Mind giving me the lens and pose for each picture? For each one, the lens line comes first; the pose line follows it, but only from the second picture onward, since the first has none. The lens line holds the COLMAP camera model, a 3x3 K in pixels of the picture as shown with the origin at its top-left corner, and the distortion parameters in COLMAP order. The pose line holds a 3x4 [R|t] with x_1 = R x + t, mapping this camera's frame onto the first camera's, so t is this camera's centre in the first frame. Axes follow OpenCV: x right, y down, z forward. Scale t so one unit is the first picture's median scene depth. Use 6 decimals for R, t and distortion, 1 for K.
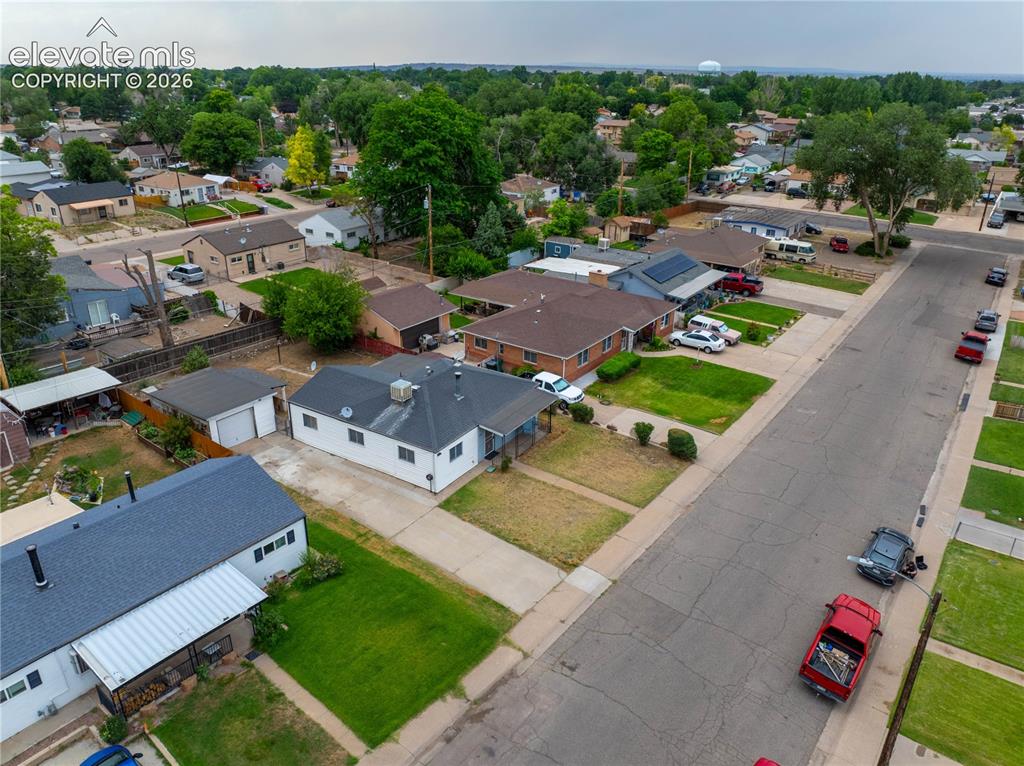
lens RADIAL K [[726.6, 0, 513.8], [0, 726.6, 366.5], [0, 0, 1]] dist [-0.009471, 0.000989]
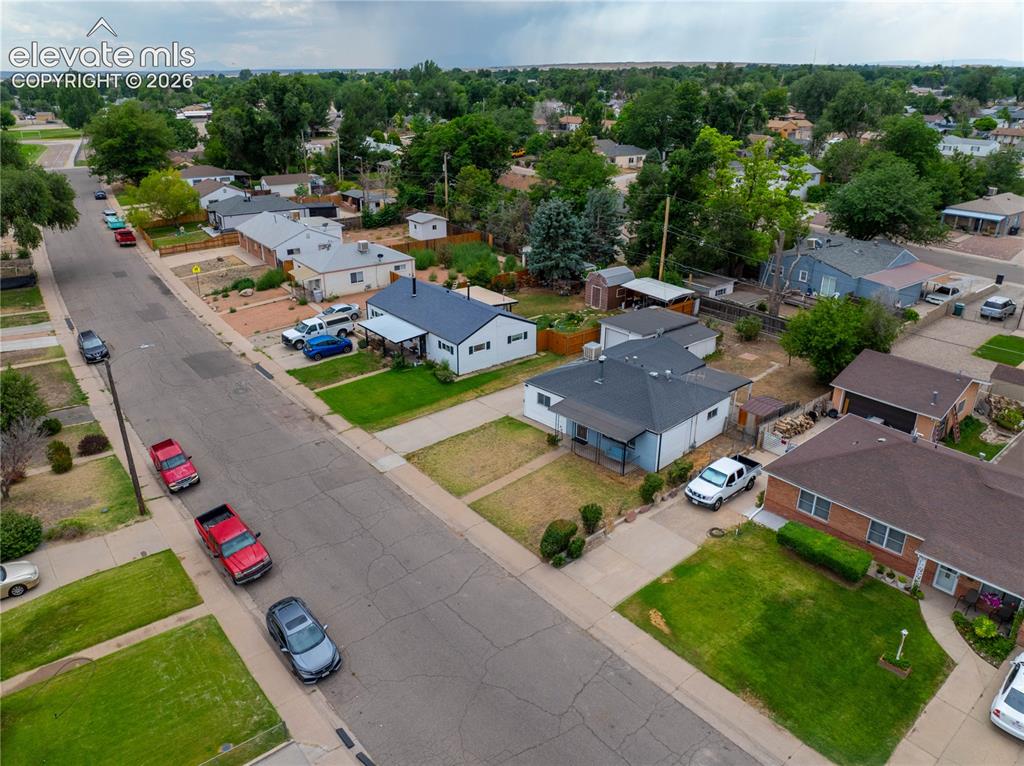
lens RADIAL K [[703.6, 0, 510.3], [0, 703.6, 404.8], [0, 0, 1]] dist [-0.002787, 0.001548]
pose [[-0.229974, 0.401877, -0.886345, 0.924974], [-0.369691, 0.806409, 0.461555, -0.374256], [0.900245, 0.433819, -0.036883, 0.966459]]
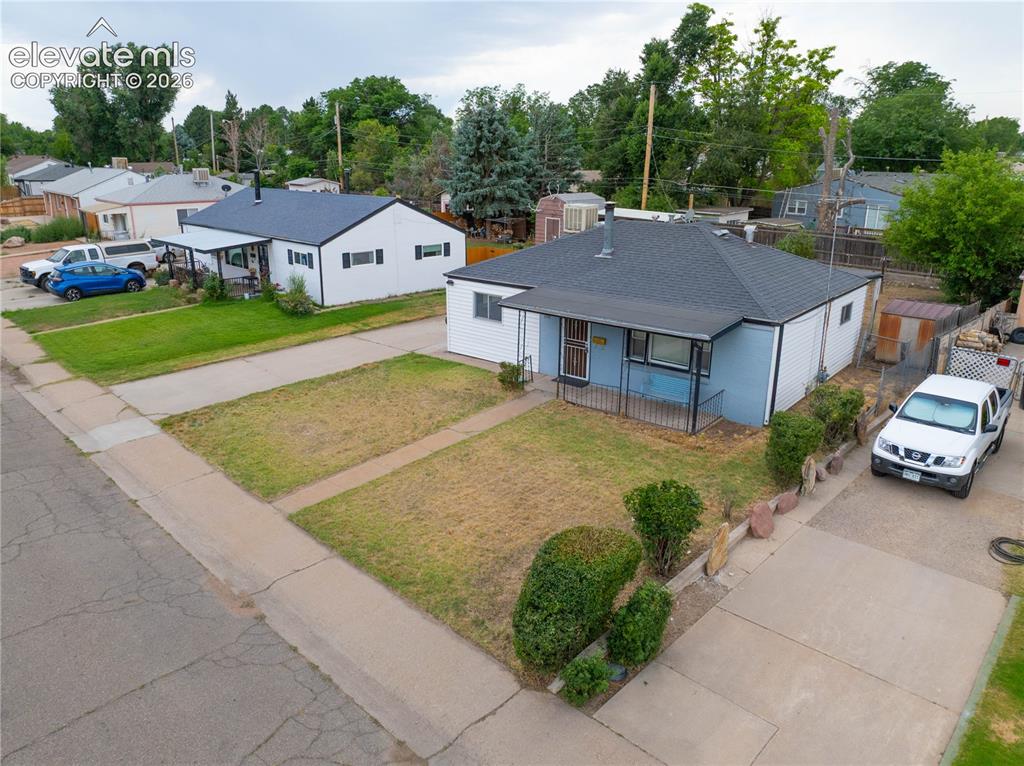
lens RADIAL K [[722.8, 0, 511.1], [0, 722.8, 378.9], [0, 0, 1]] dist [-0.041175, 0.009254]
pose [[-0.122960, 0.286197, -0.950248, 0.449966], [-0.383399, 0.869474, 0.311480, -0.014224], [0.915361, 0.402624, 0.002817, 1.006143]]
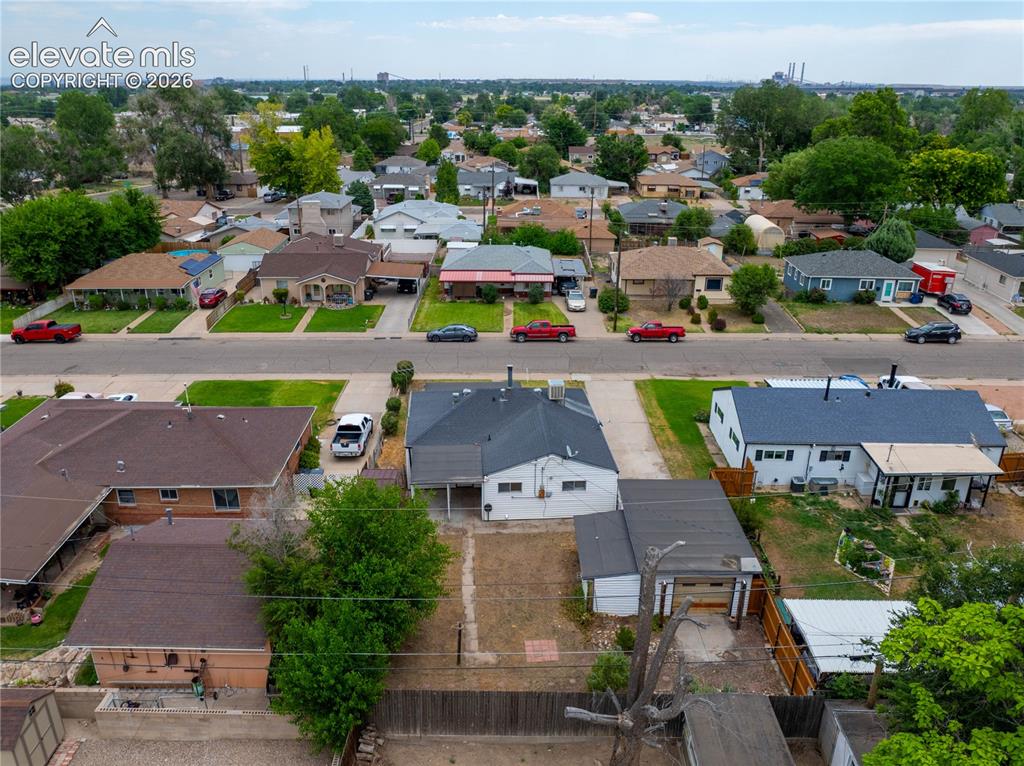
lens RADIAL K [[793.4, 0, 510.8], [0, 793.4, 417.5], [0, 0, 1]] dist [0.006243, -0.115073]
pose [[-0.599391, -0.328176, 0.730089, -0.934290], [0.290089, 0.761030, 0.580242, -0.594227], [-0.746042, 0.559583, -0.360954, 1.473949]]
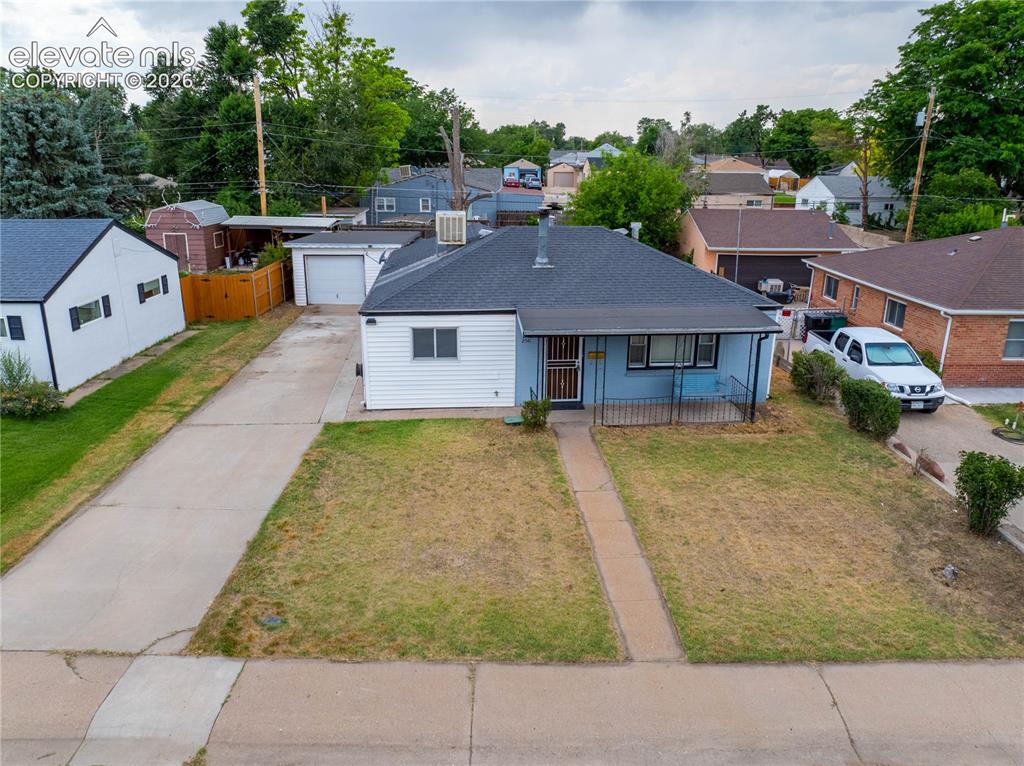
lens RADIAL K [[722.8, 0, 511.1], [0, 722.8, 378.9], [0, 0, 1]] dist [-0.041175, 0.009254]
pose [[0.614260, 0.229028, -0.755136, 0.288307], [-0.301093, 0.952580, 0.043990, 0.101337], [0.729402, 0.200345, 0.654091, 0.720829]]
